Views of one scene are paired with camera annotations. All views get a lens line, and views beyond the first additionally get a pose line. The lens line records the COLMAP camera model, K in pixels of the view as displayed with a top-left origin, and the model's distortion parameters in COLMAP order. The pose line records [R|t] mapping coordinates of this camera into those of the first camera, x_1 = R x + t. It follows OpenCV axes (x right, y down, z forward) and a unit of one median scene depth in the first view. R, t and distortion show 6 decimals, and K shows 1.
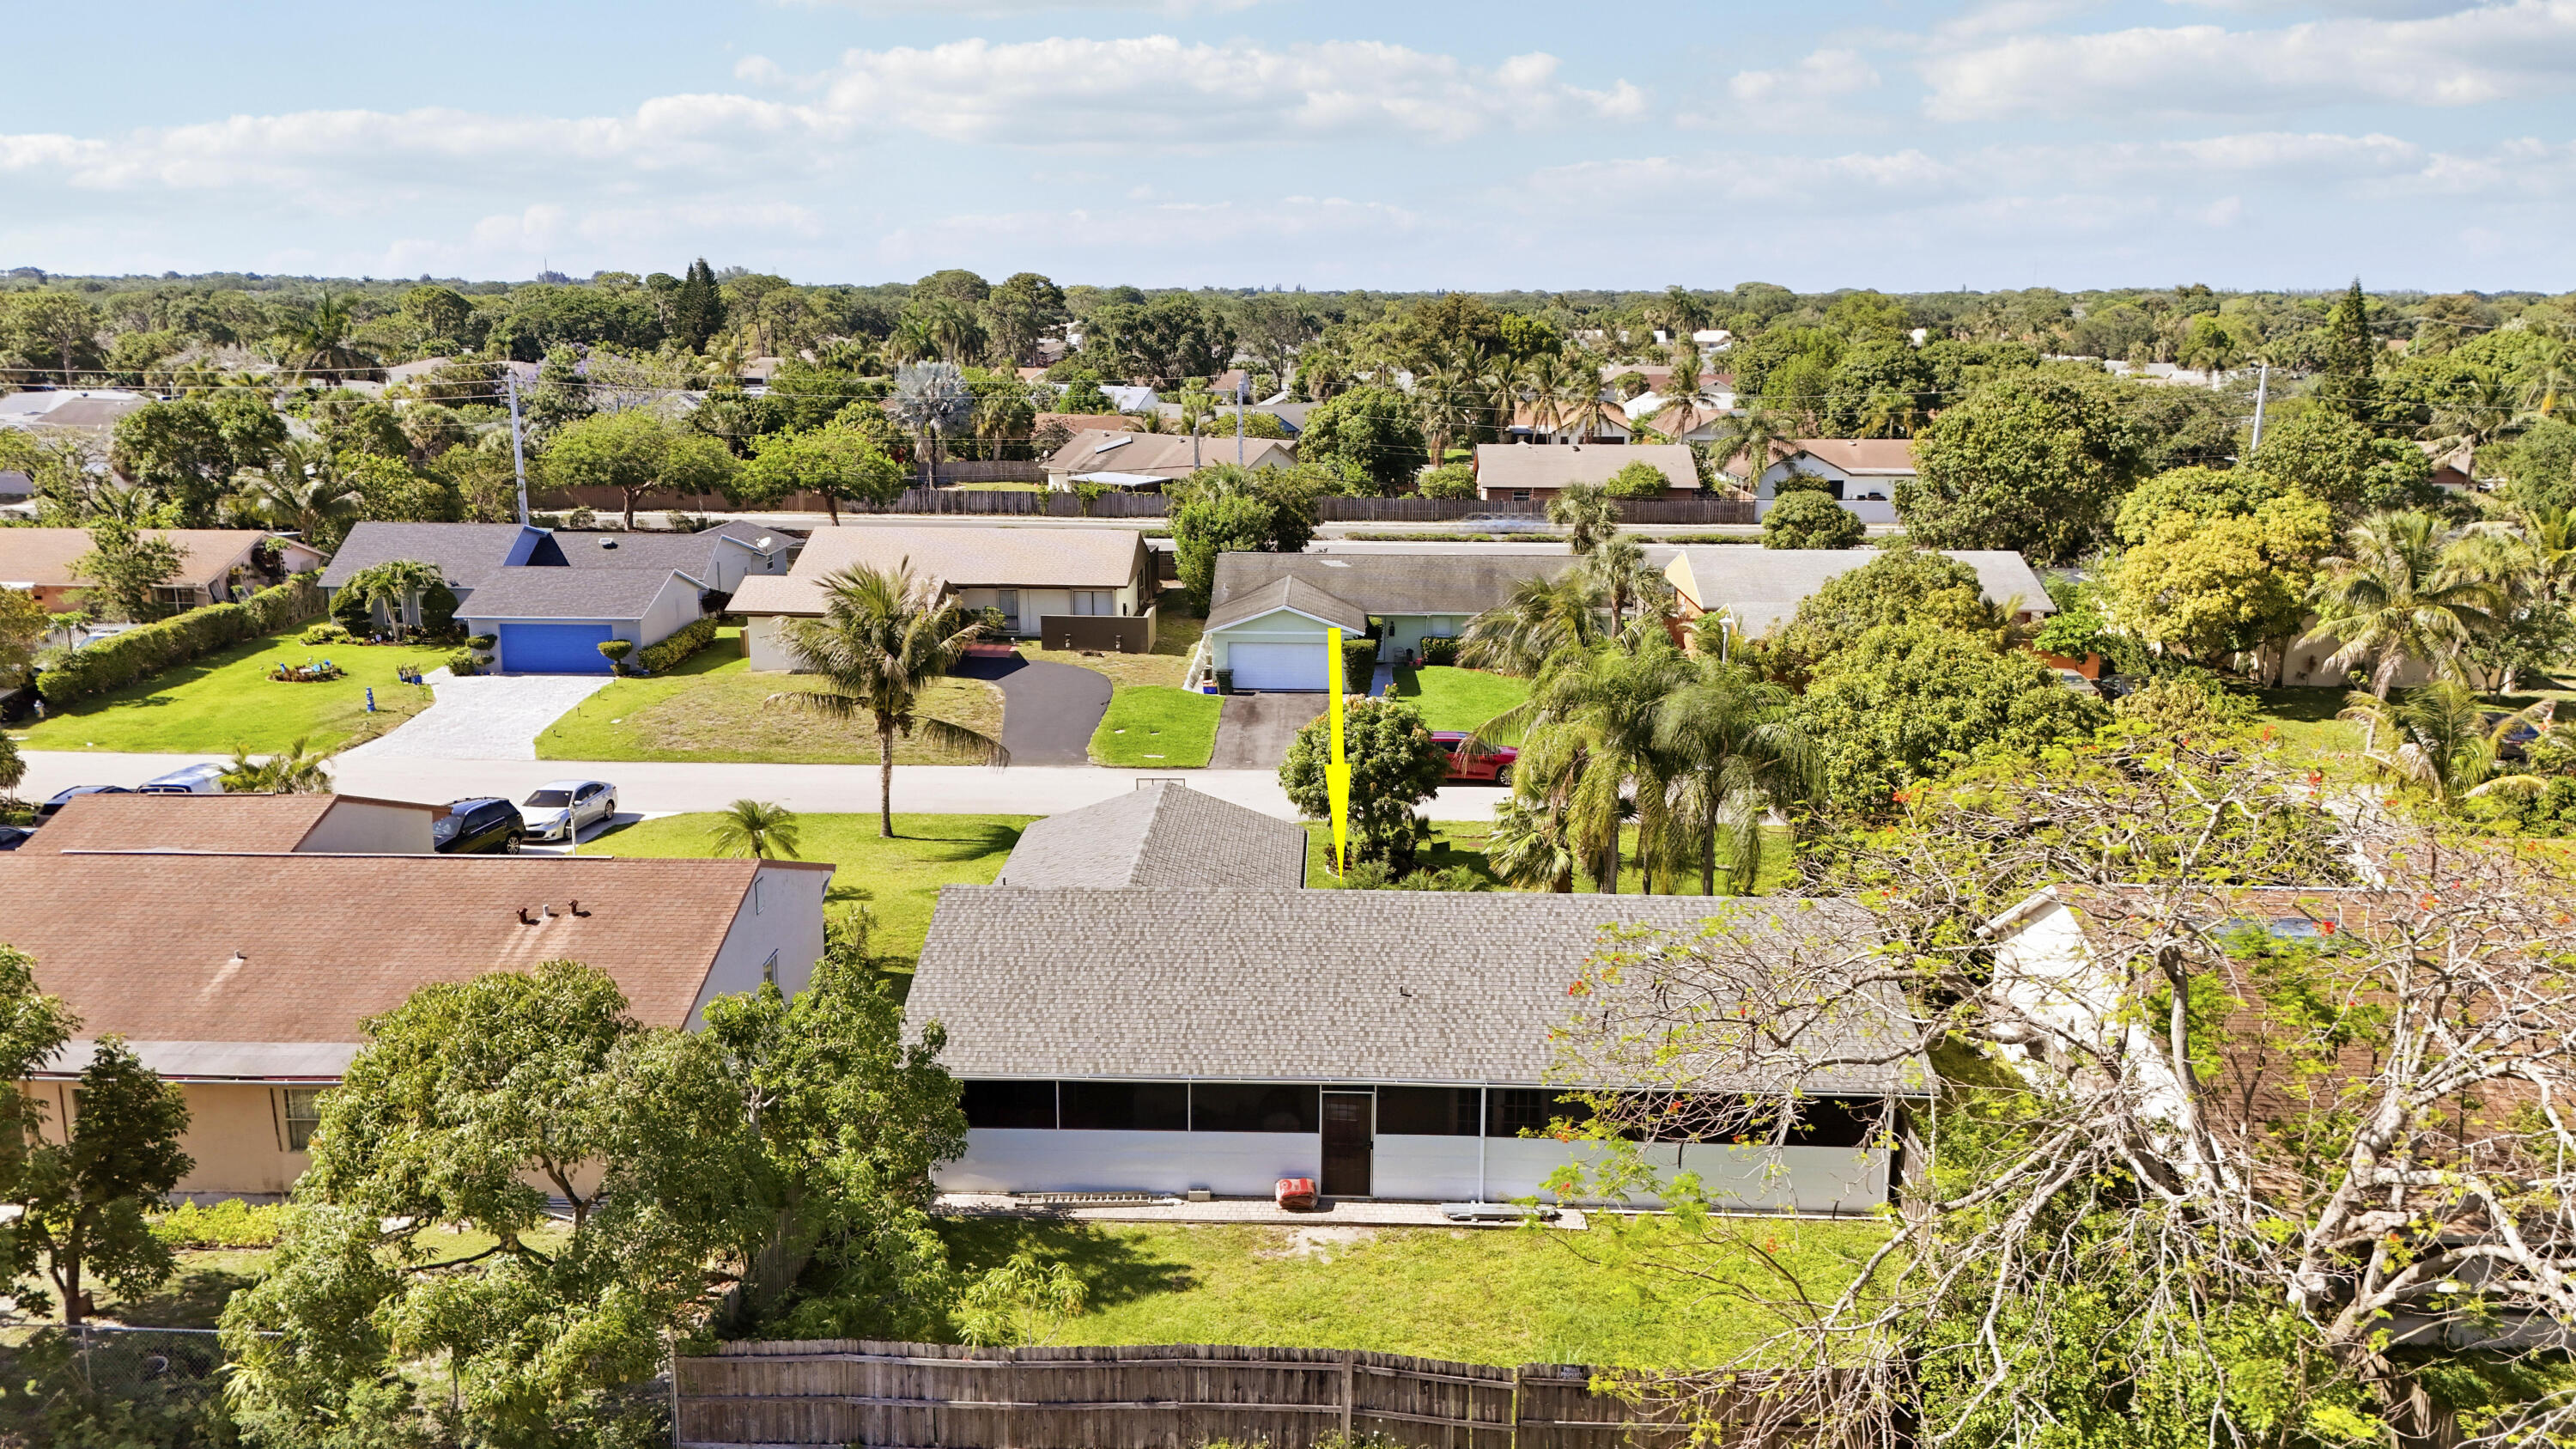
lens RADIAL K [[1906.8, 0, 1288.0], [0, 1906.8, 724.5], [0, 0, 1]] dist [0.075576, -0.067661]
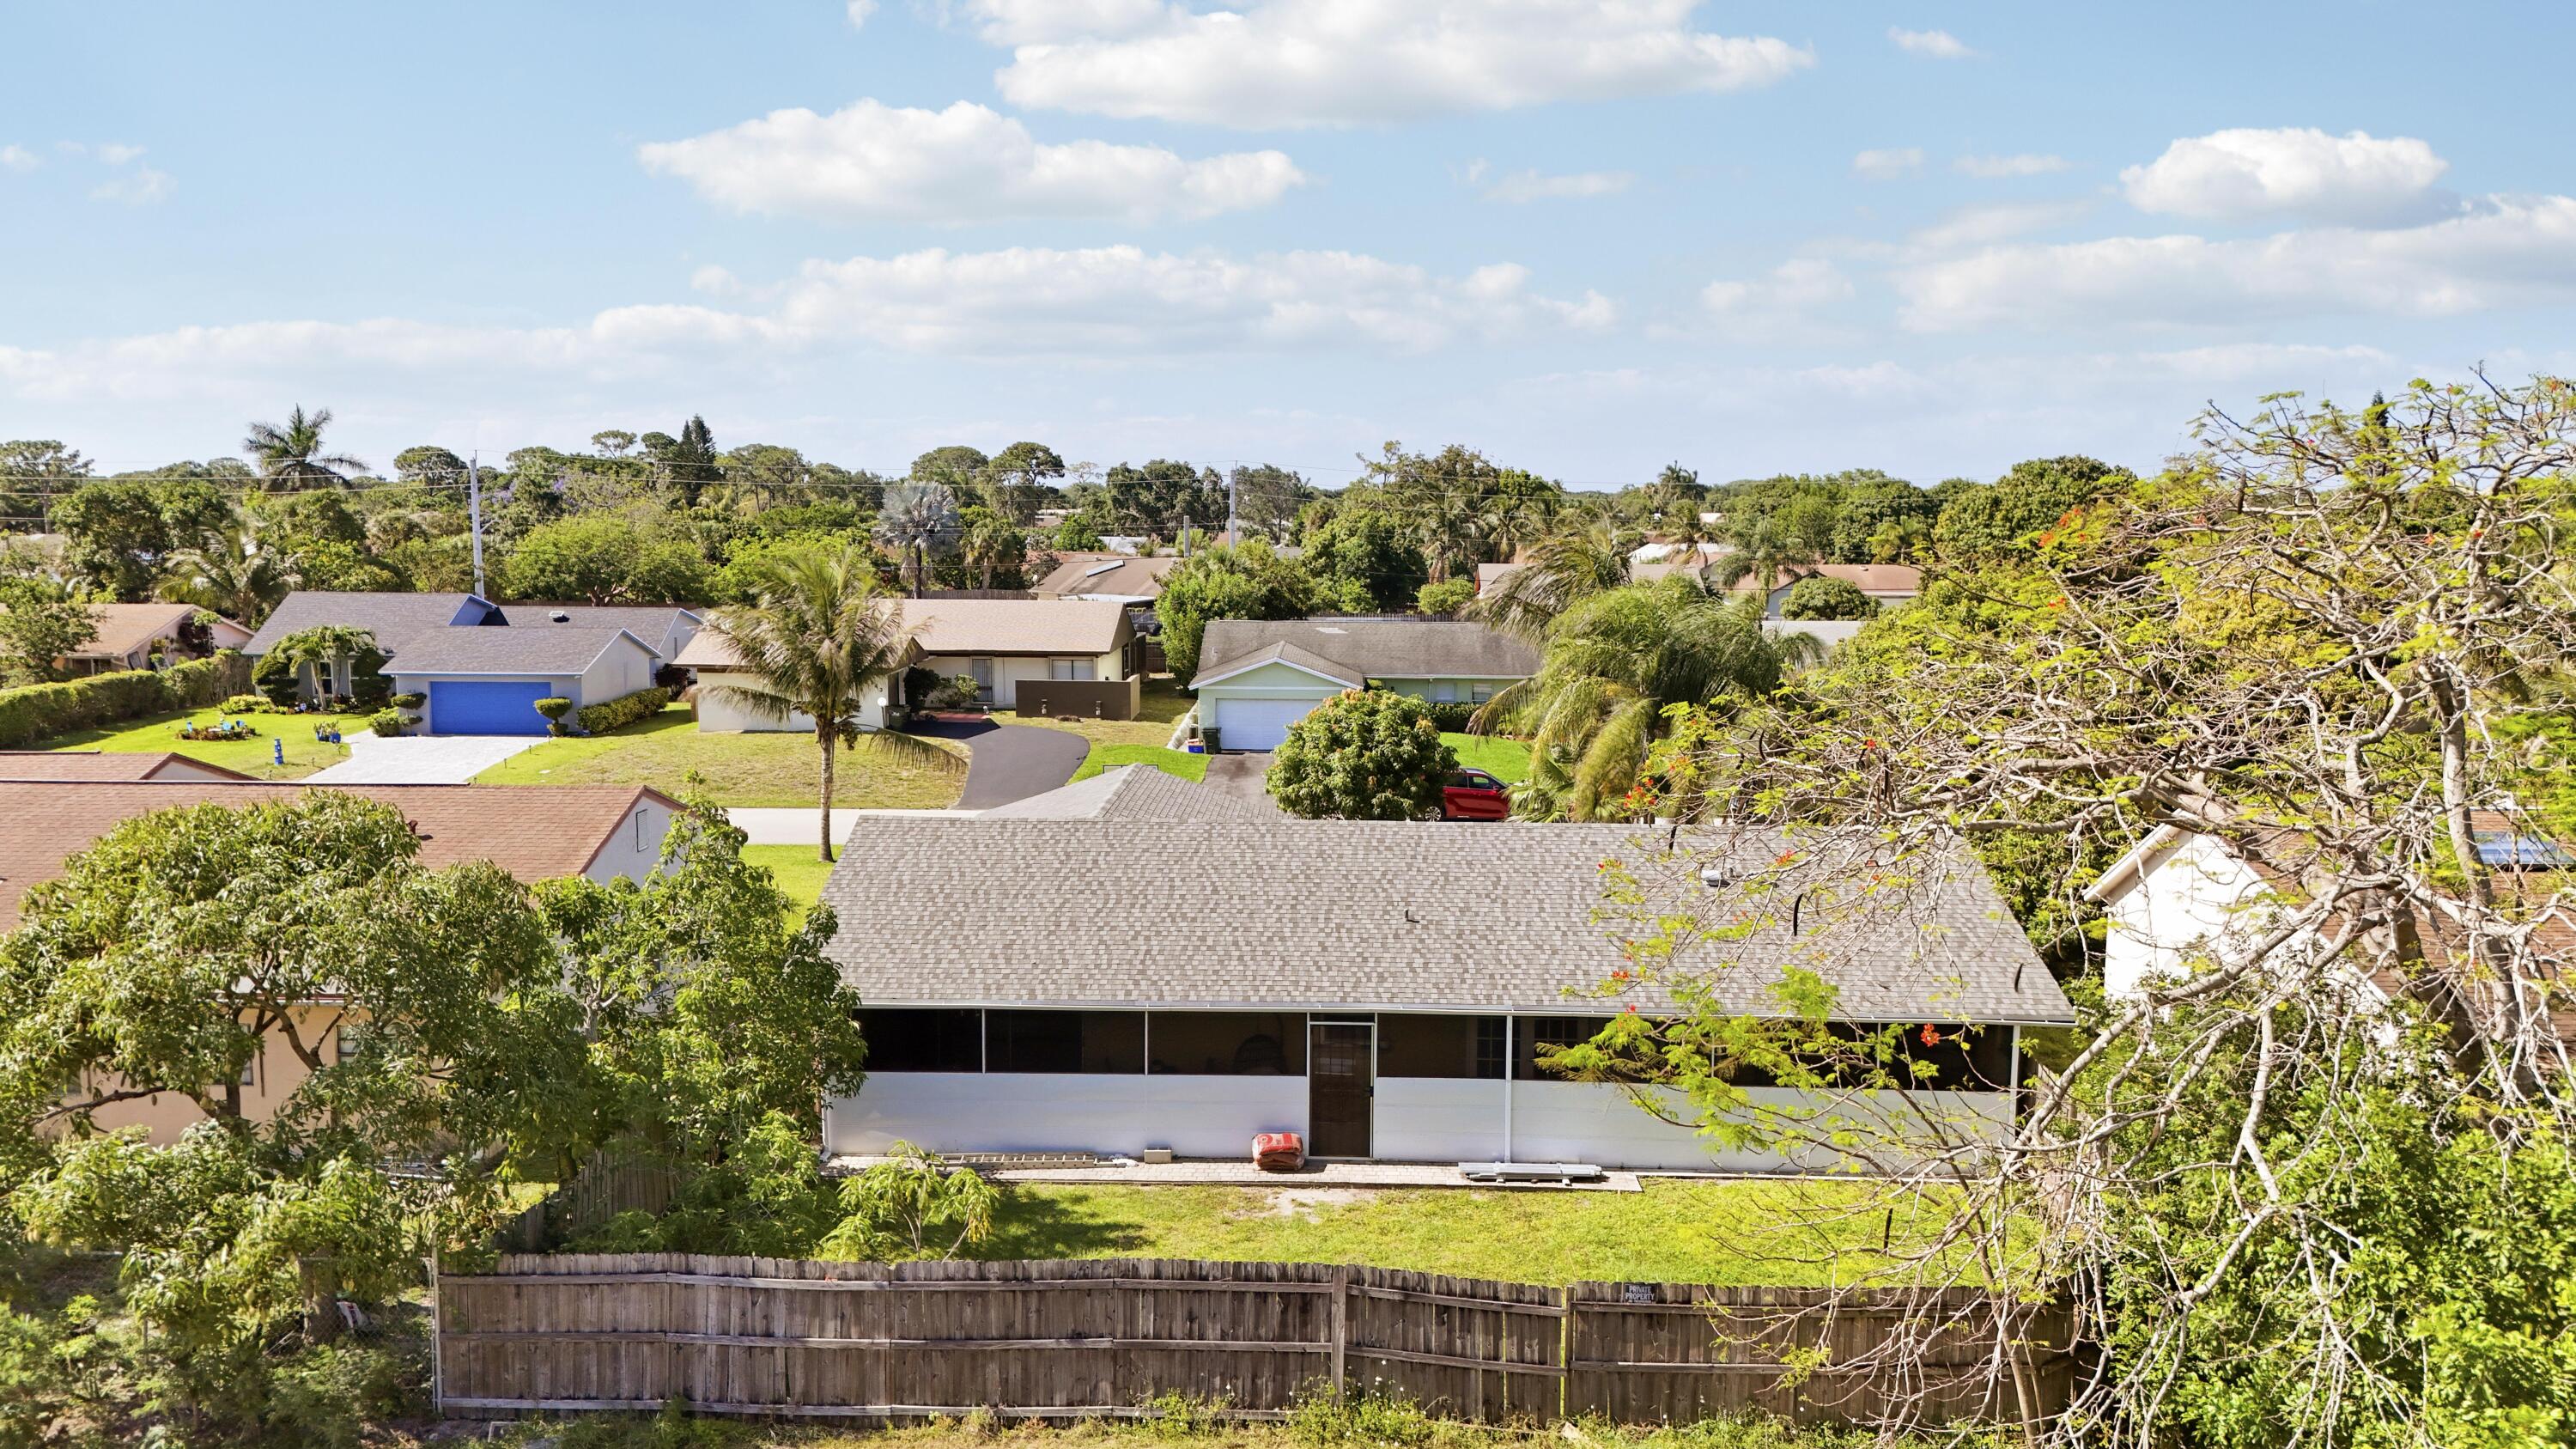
lens RADIAL K [[1906.8, 0, 1288.0], [0, 1906.8, 724.5], [0, 0, 1]] dist [0.075576, -0.067661]
pose [[1.000000, -0.000440, 0.000051, 0.003838], [0.000443, 0.994490, -0.104831, 0.068024], [-0.000004, 0.104831, 0.994490, 0.081784]]
